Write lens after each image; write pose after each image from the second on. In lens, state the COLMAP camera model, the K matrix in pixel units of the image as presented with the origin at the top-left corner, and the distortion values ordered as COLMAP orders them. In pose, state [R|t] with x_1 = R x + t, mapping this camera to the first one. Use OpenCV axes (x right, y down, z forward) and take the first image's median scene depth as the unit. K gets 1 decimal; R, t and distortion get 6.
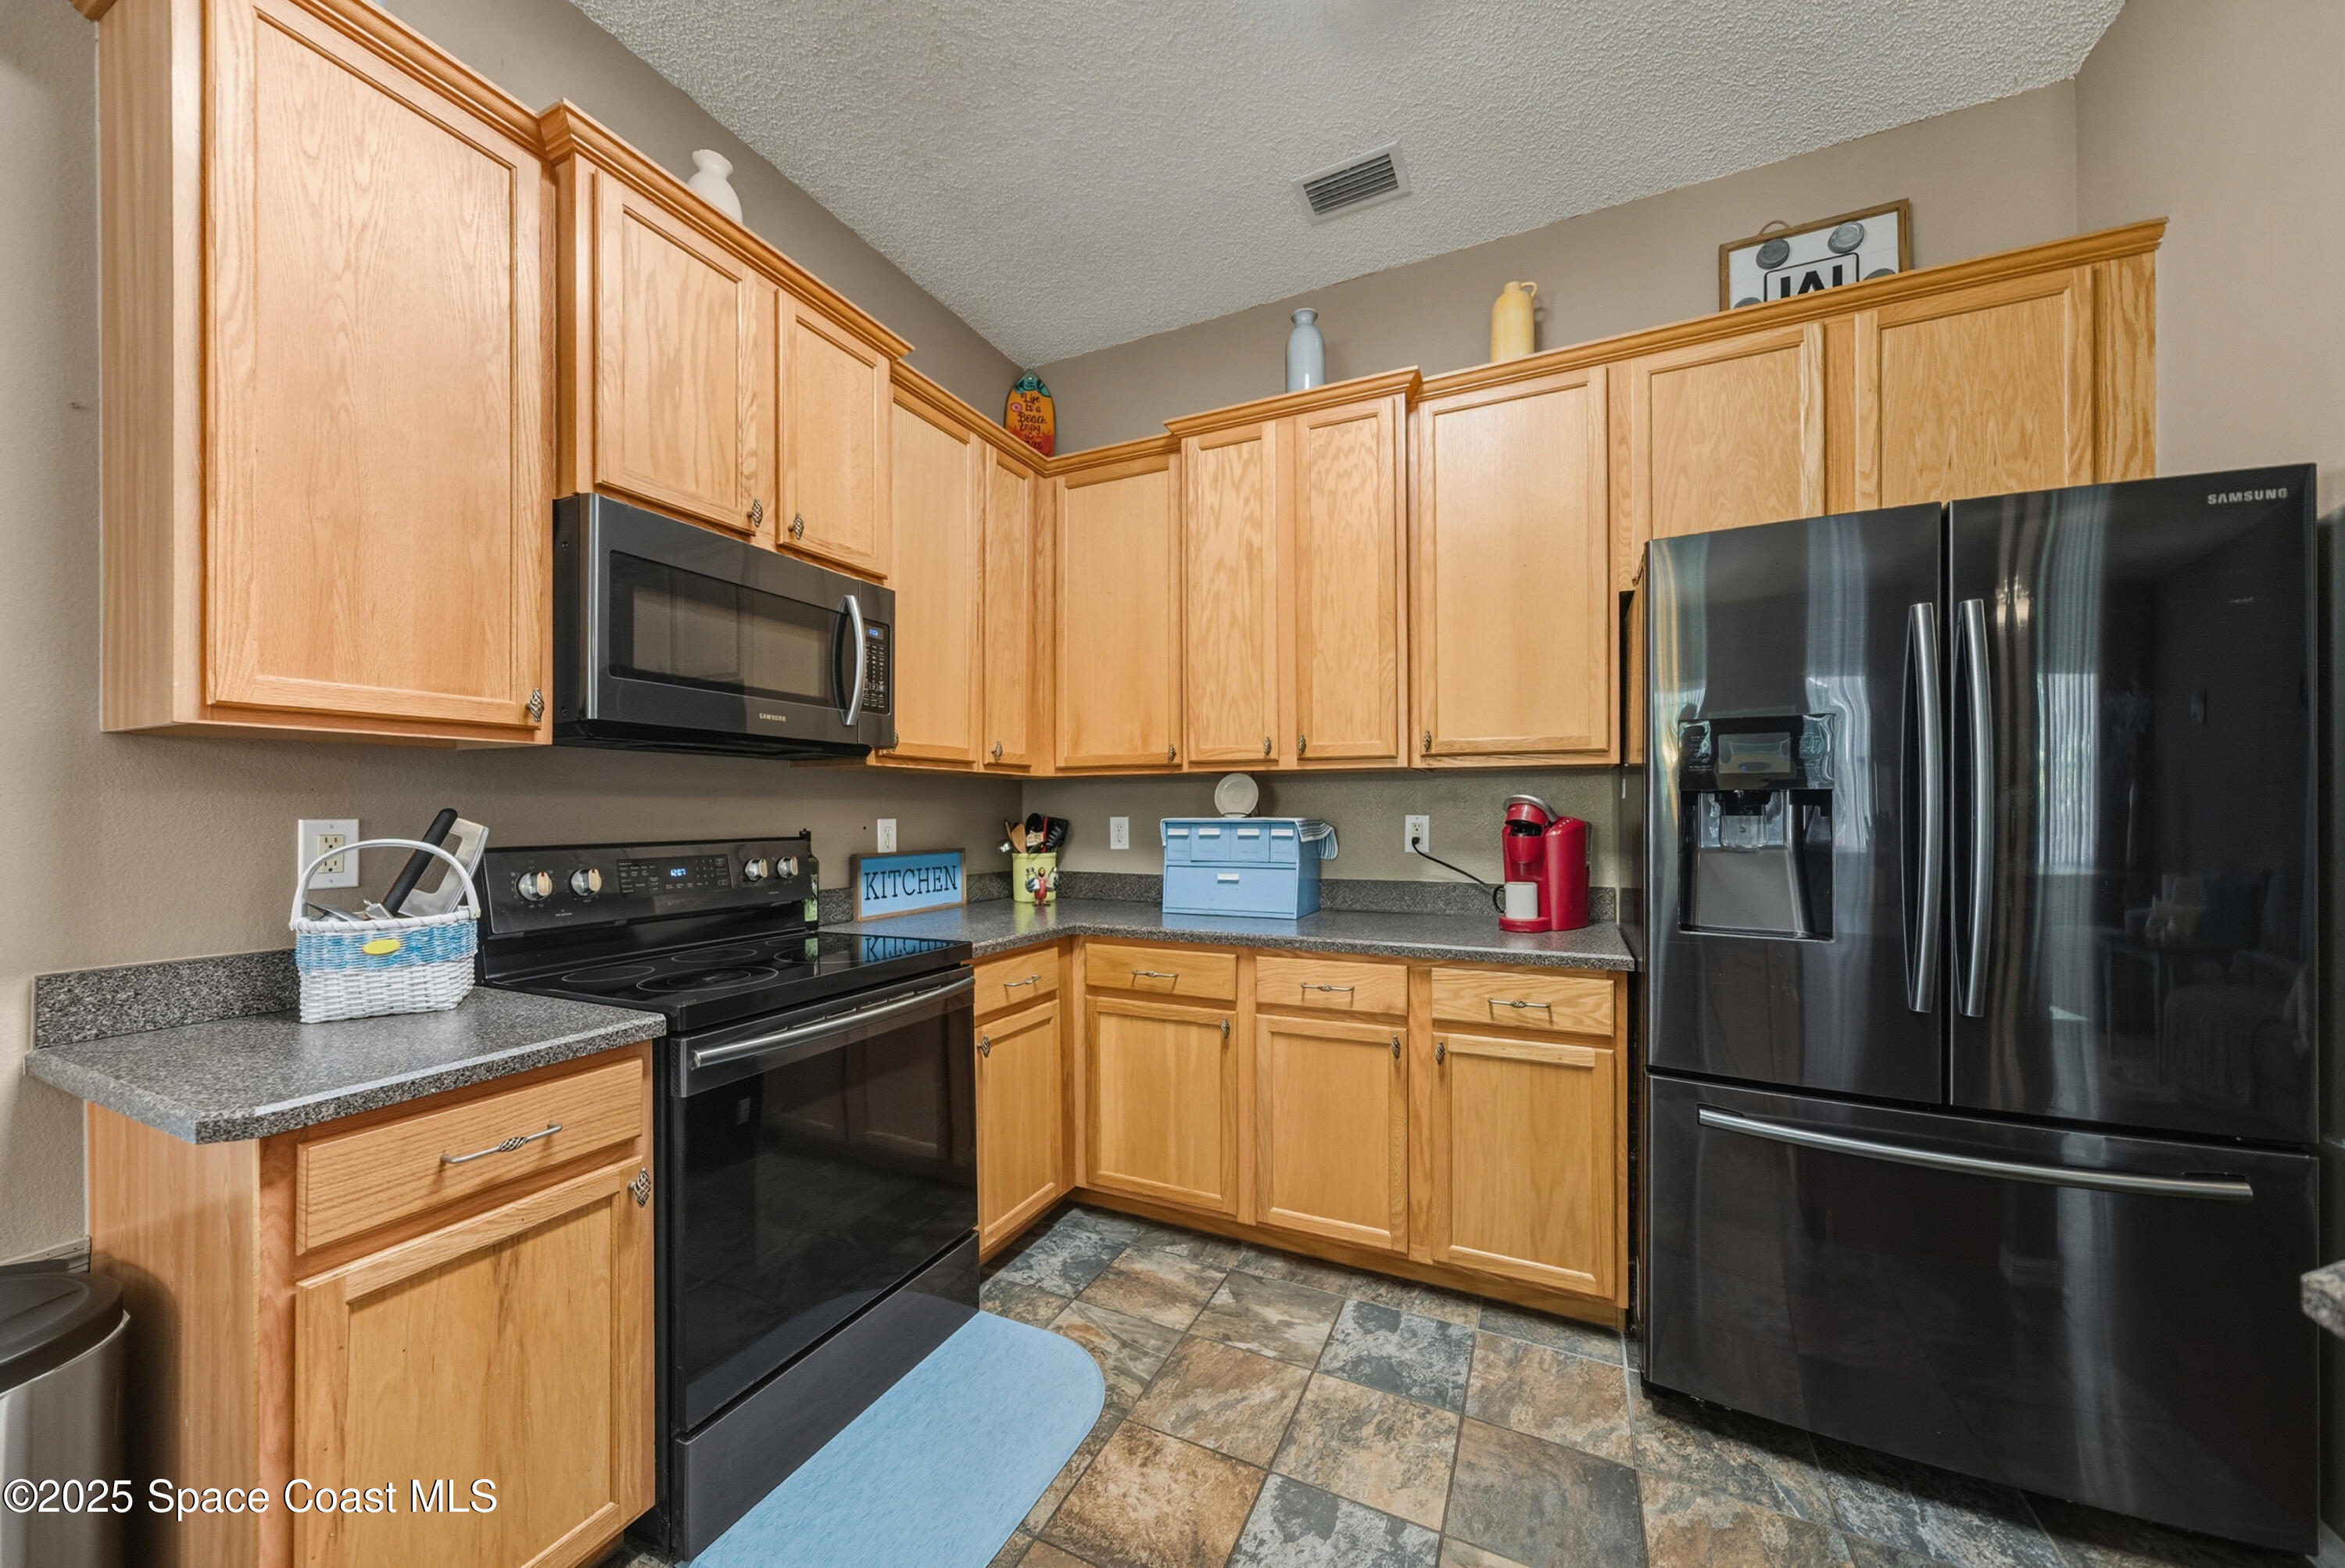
lens RADIAL K [[829.9, 0, 1171.3], [0, 829.9, 812.3], [0, 0, 1]] dist [-0.004022, 0.002009]
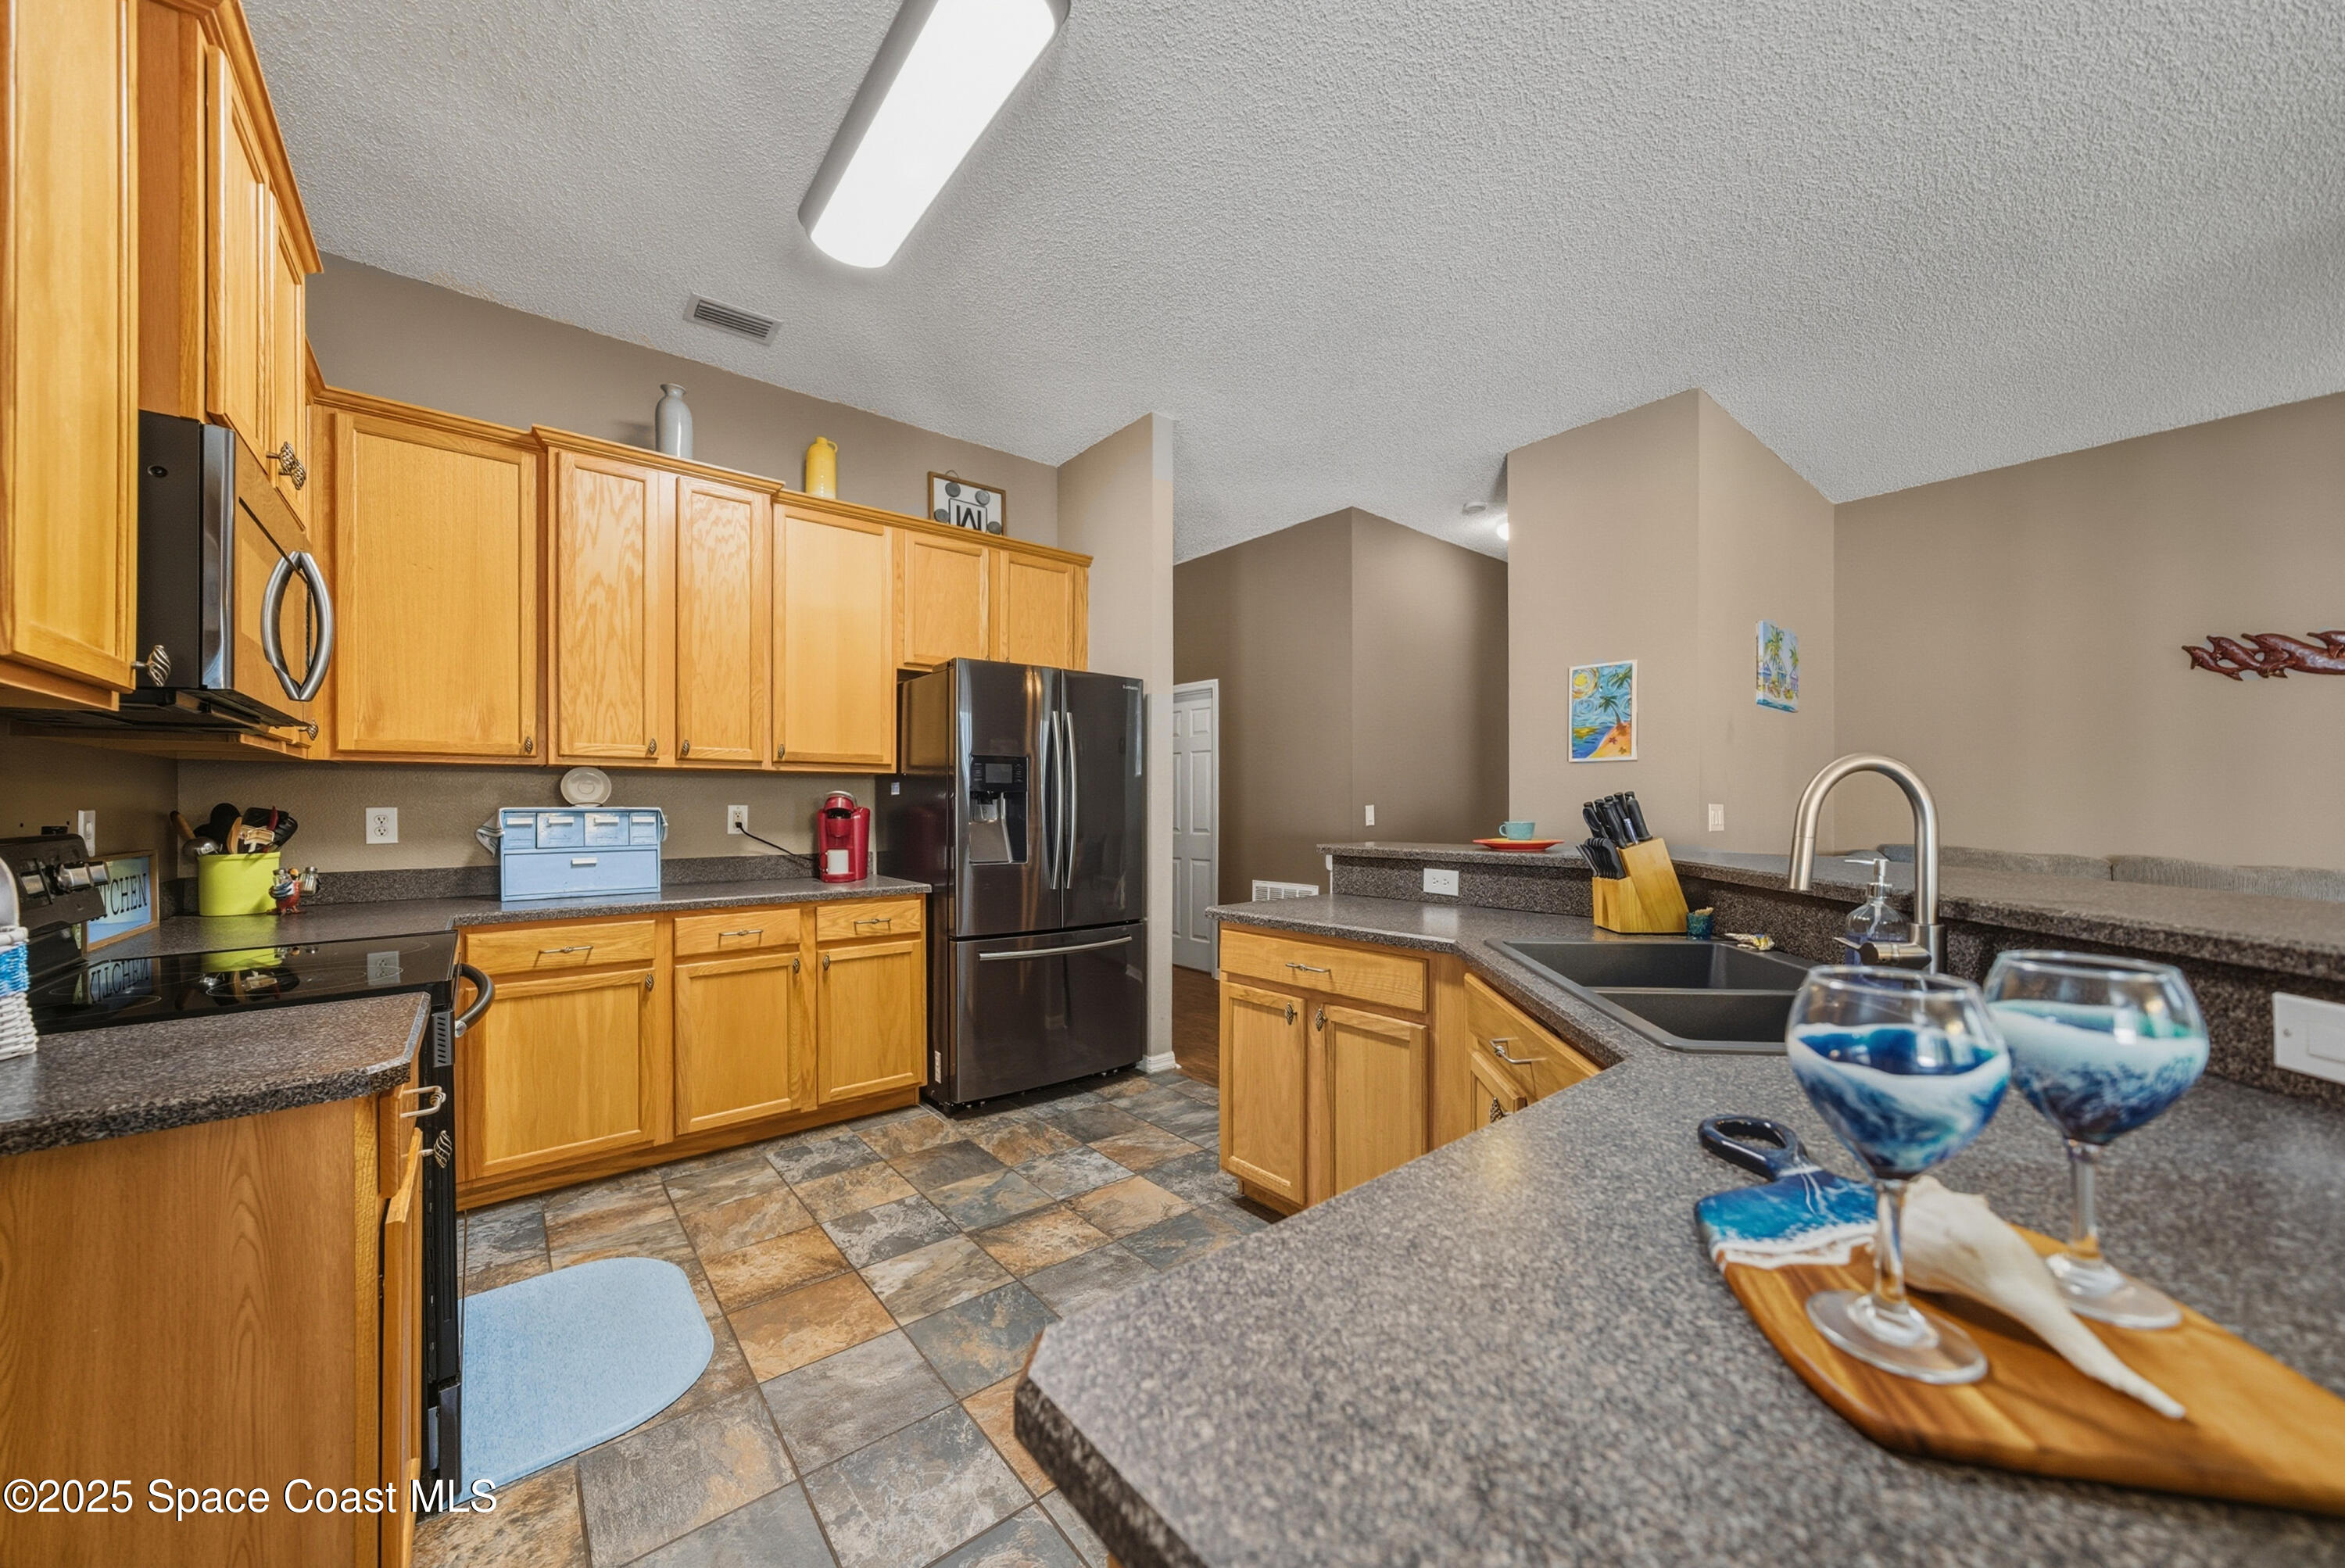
lens RADIAL K [[829.9, 0, 1160.3], [0, 829.9, 804.5], [0, 0, 1]] dist [-0.004022, 0.002009]
pose [[0.433376, -0.002909, 0.901208, -0.688947], [0.000492, 0.999995, 0.002991, -0.000791], [-0.901213, -0.000853, 0.433376, -0.175996]]
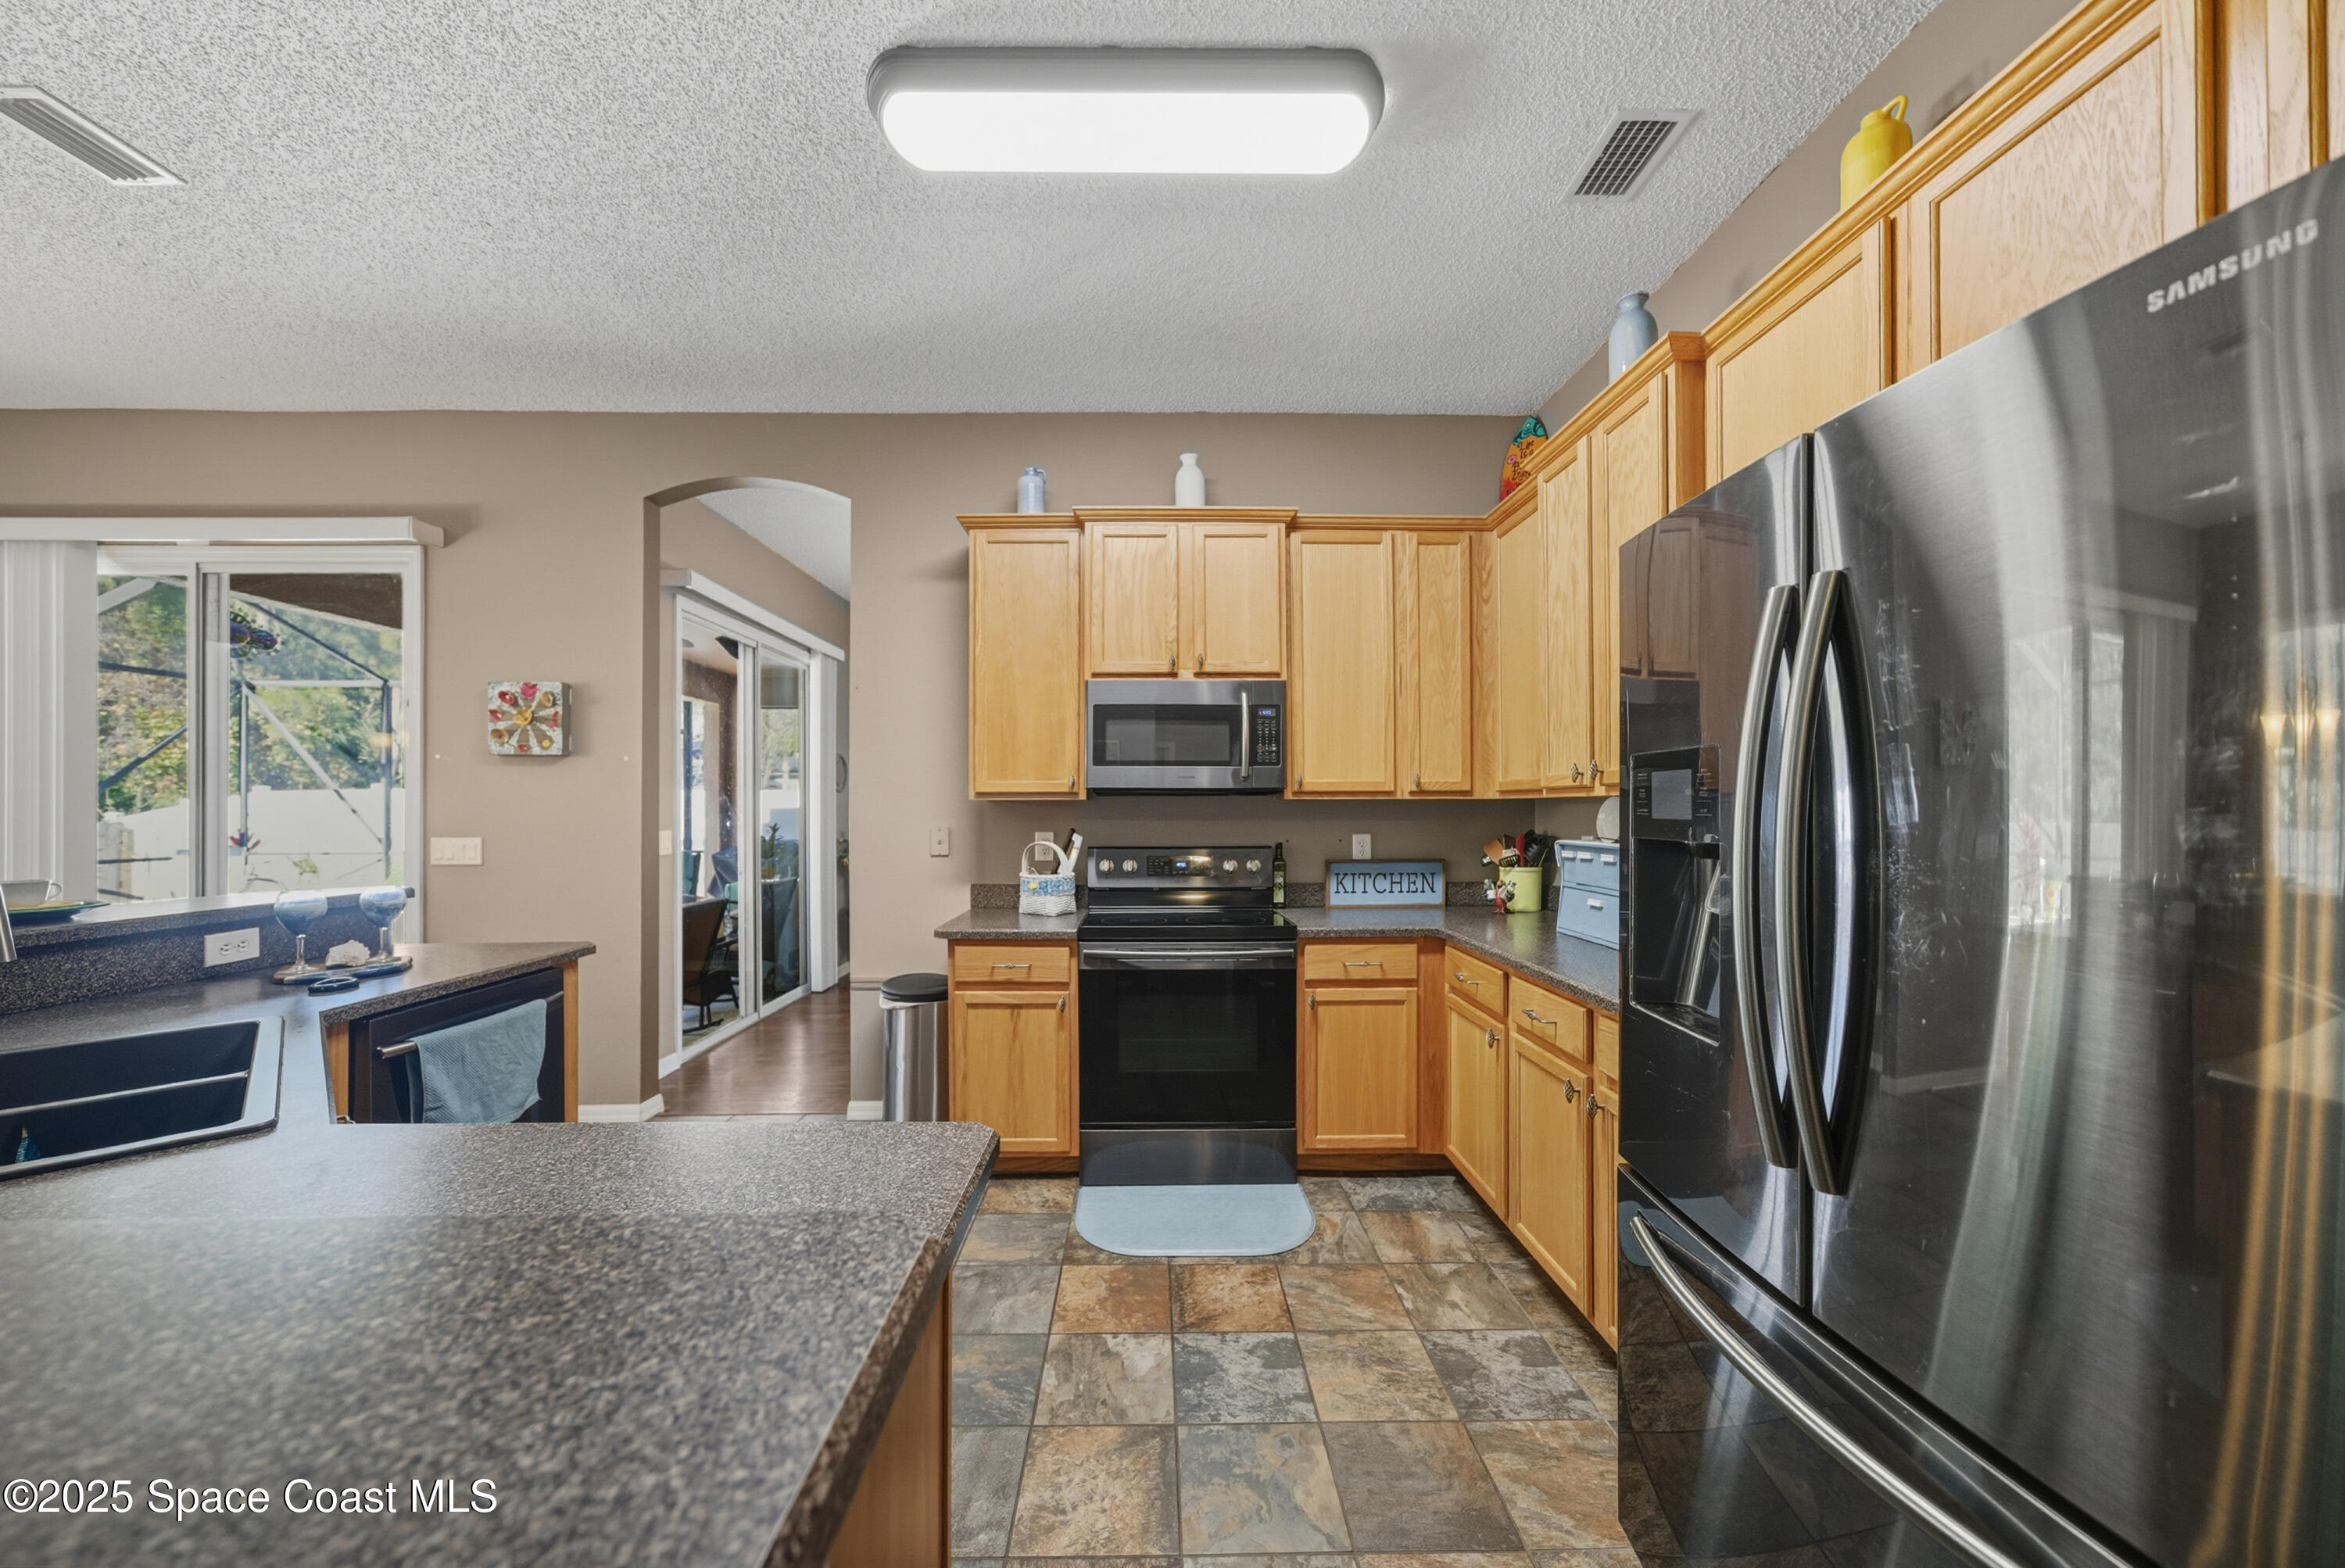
lens RADIAL K [[829.9, 0, 1156.3], [0, 829.9, 806.0], [0, 0, 1]] dist [-0.004022, 0.002009]
pose [[0.440895, -0.002610, -0.897555, 0.843437], [0.003529, 0.999993, -0.001174, -0.043208], [0.897552, -0.002650, 0.440901, 0.137998]]
